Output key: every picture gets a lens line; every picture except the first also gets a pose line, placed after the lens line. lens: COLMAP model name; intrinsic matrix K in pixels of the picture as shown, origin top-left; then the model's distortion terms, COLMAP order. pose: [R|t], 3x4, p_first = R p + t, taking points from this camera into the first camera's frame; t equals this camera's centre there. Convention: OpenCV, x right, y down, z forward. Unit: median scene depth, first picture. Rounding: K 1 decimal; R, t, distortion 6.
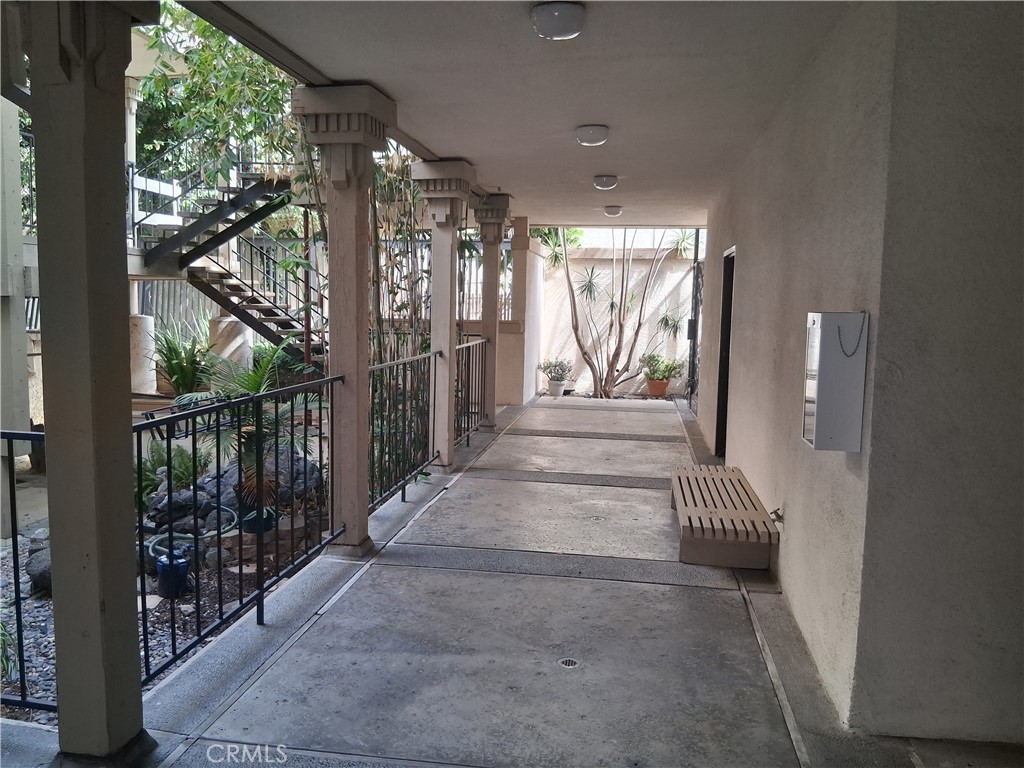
lens RADIAL K [[760.6, 0, 512.0], [0, 760.6, 384.0], [0, 0, 1]] dist [0.097584, -0.173893]
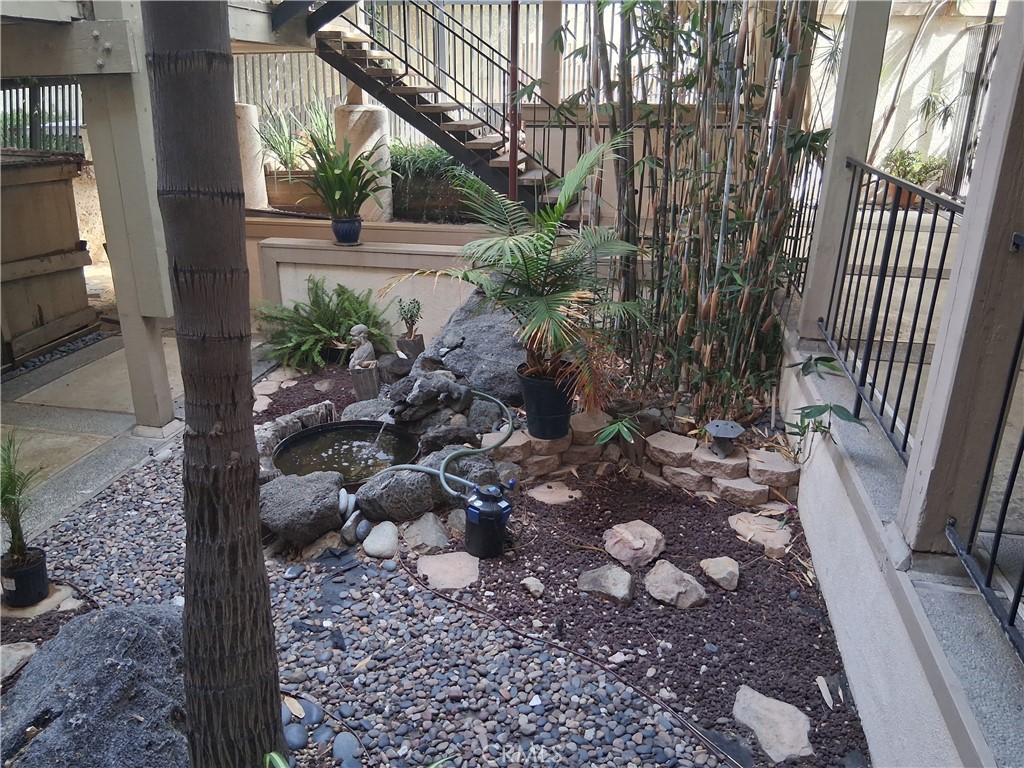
lens RADIAL K [[760.6, 0, 512.0], [0, 760.6, 384.0], [0, 0, 1]] dist [0.097584, -0.173893]
pose [[0.999557, -0.003479, -0.029552, -0.214975], [0.011109, 0.964964, 0.262146, -0.020557], [0.027605, -0.262358, 0.964576, 0.216704]]
